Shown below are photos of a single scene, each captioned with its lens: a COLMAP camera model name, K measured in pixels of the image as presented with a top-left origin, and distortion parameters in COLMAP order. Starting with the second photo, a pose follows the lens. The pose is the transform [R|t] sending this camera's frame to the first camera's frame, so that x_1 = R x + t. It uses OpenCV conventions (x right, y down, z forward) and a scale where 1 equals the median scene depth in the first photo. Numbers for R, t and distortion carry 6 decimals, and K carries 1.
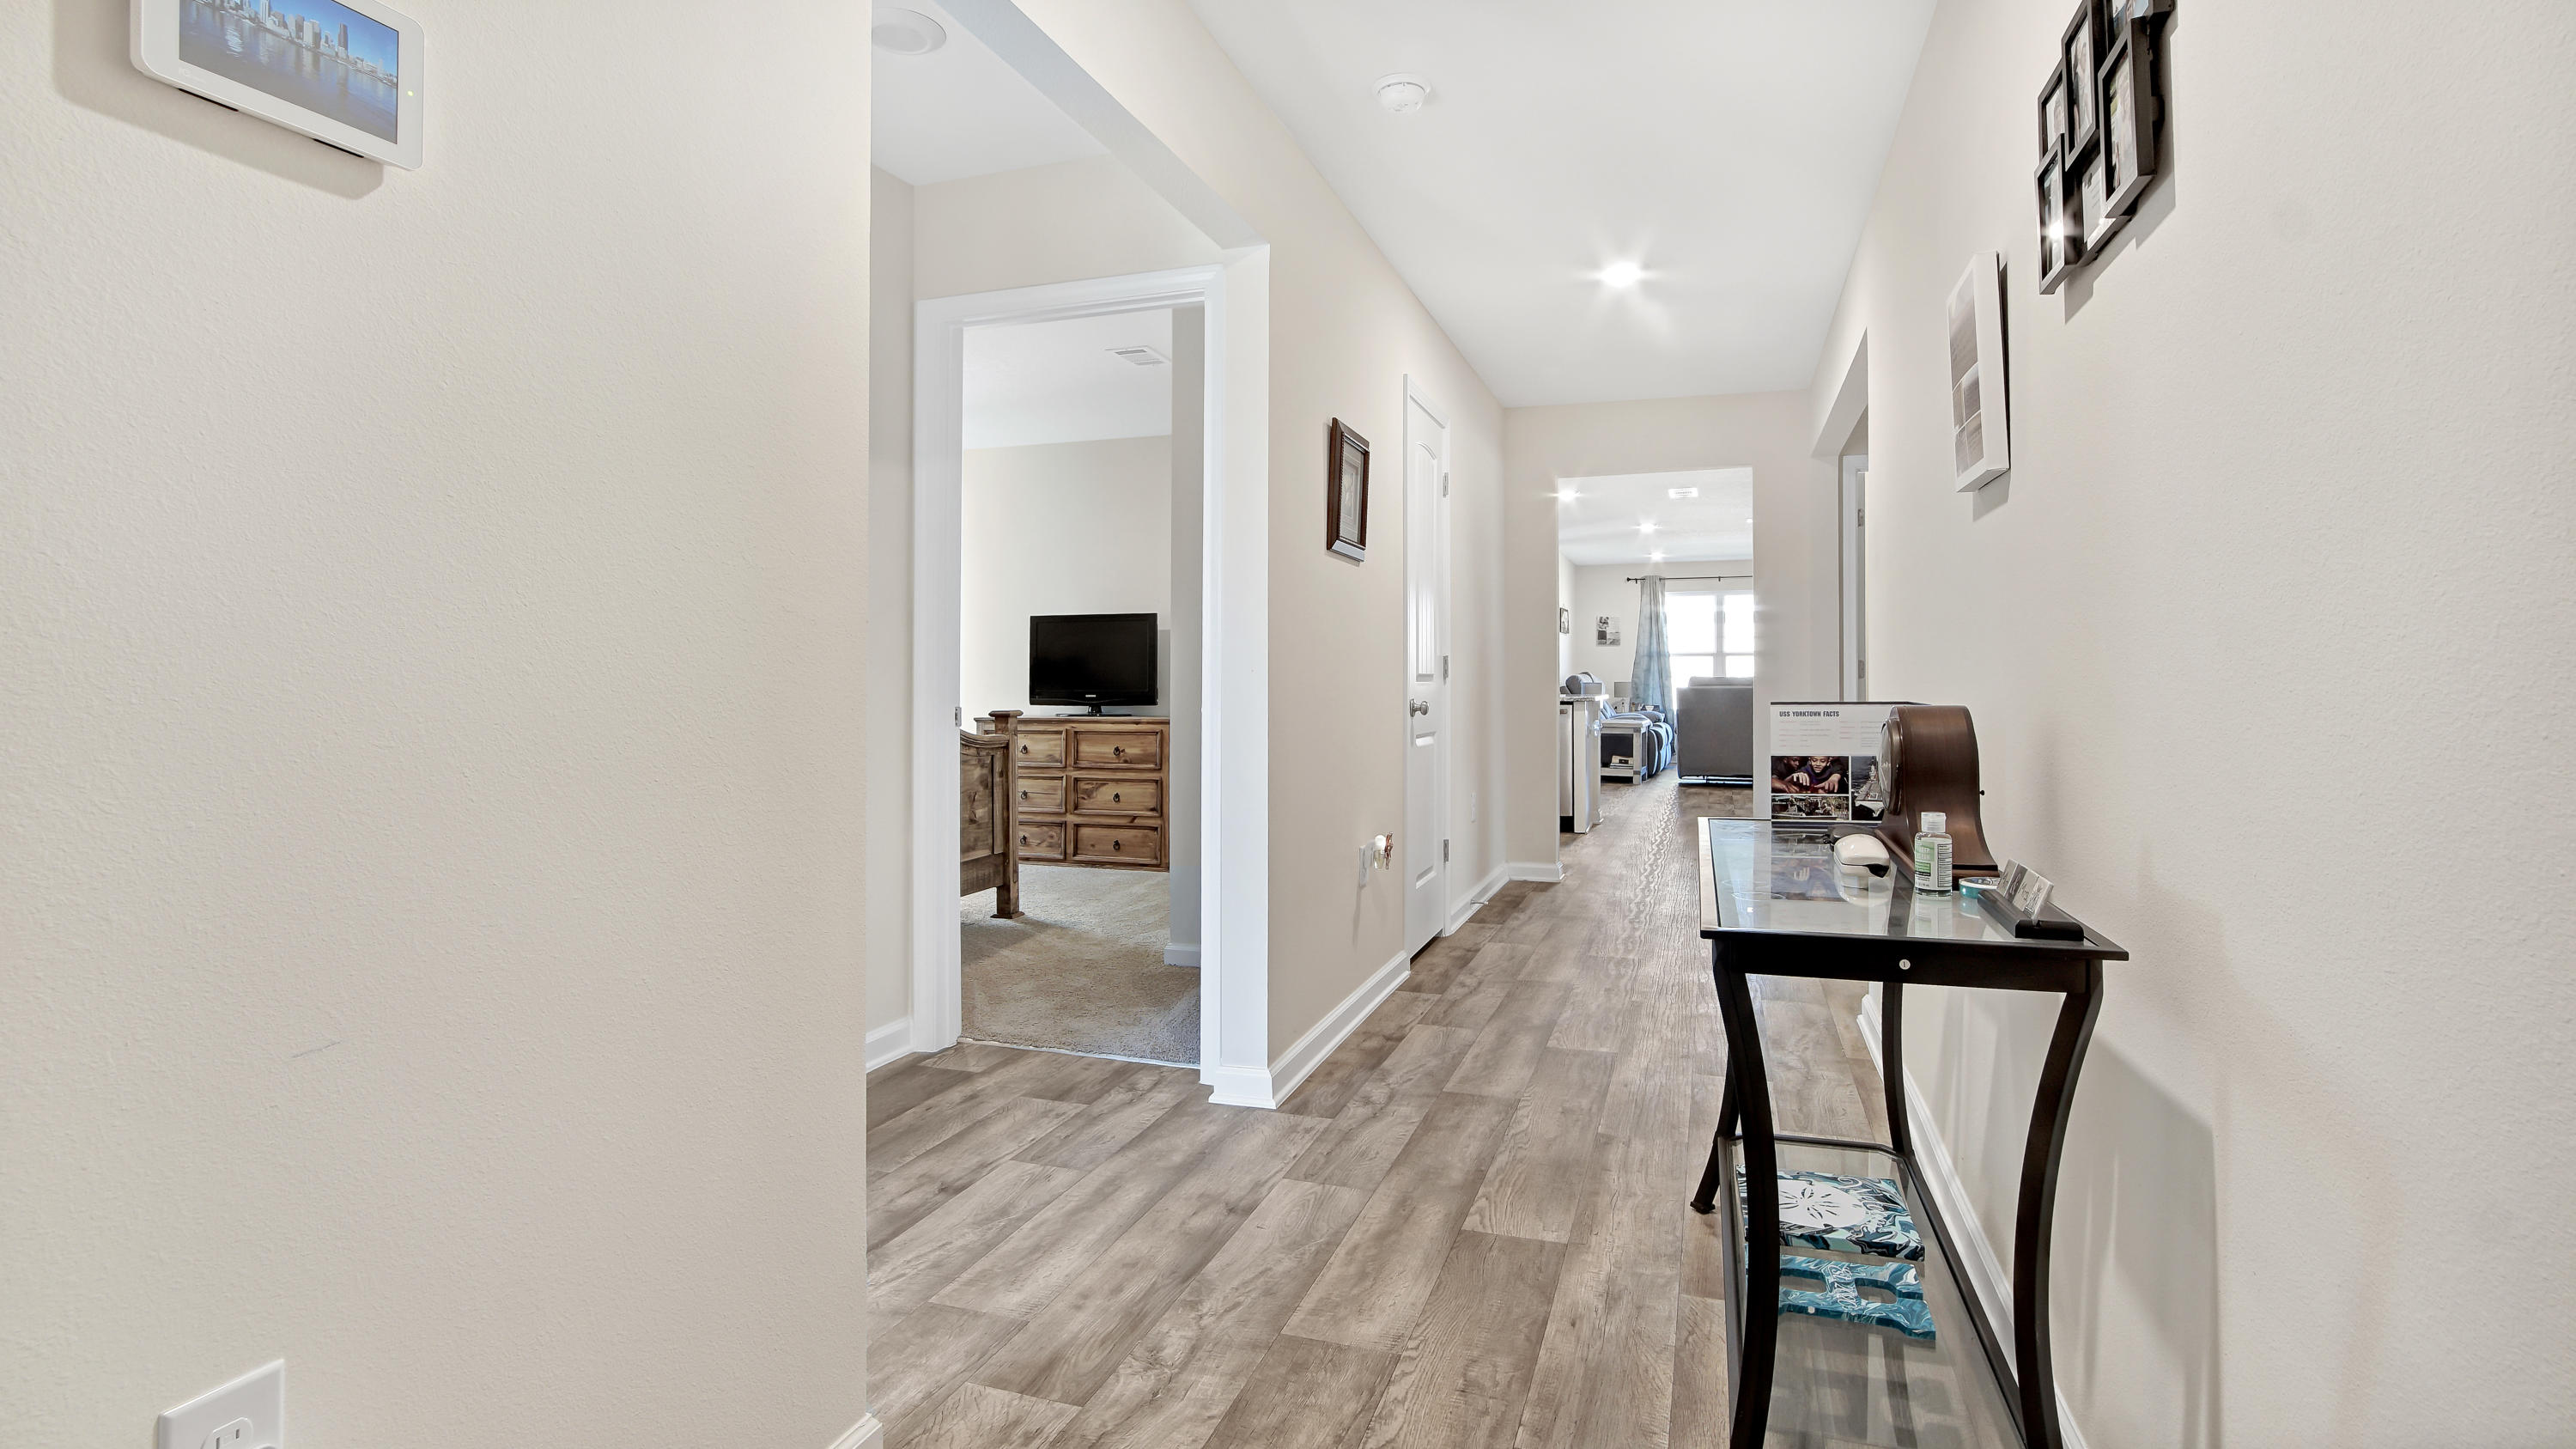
lens RADIAL K [[1202.3, 0, 1288.7], [0, 1202.3, 666.9], [0, 0, 1]] dist [-0.014510, -0.000378]
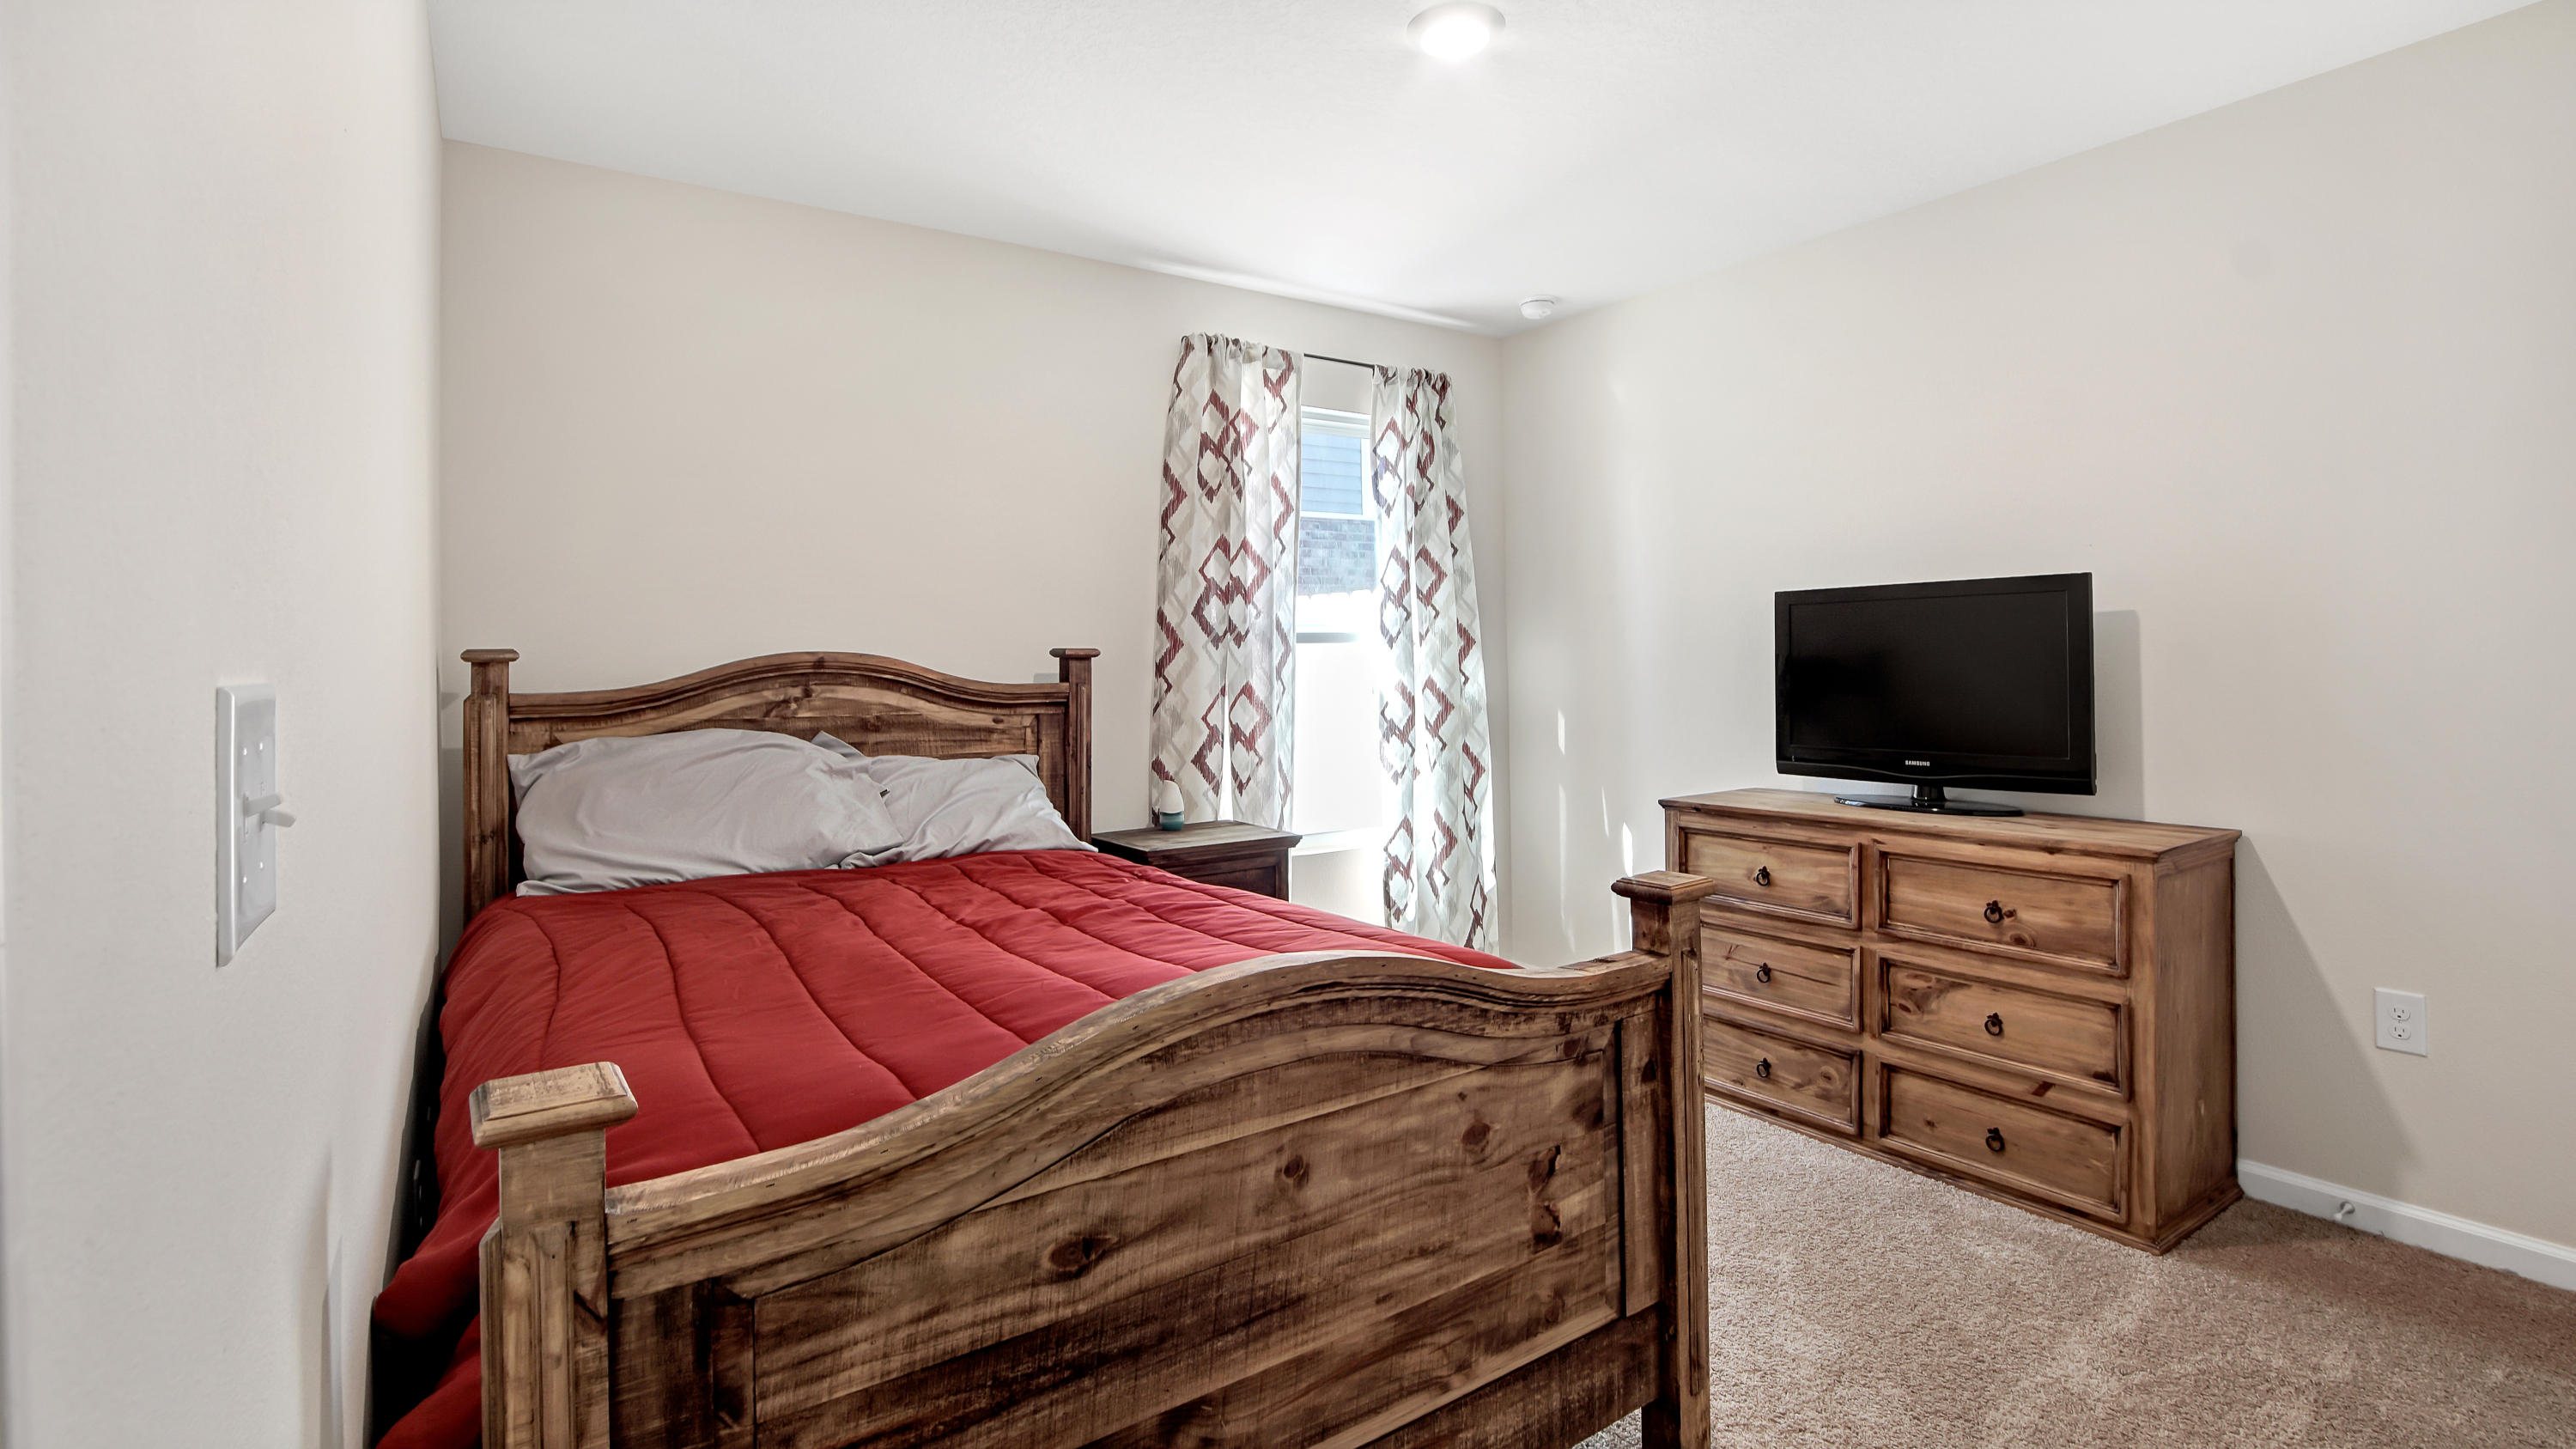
lens RADIAL K [[1202.3, 0, 1288.7], [0, 1202.3, 666.9], [0, 0, 1]] dist [-0.014510, -0.000378]
pose [[0.809023, -0.011445, -0.587666, -0.096779], [0.020263, 0.999759, 0.008424, -0.022189], [0.587428, -0.018723, 0.809060, 0.528990]]
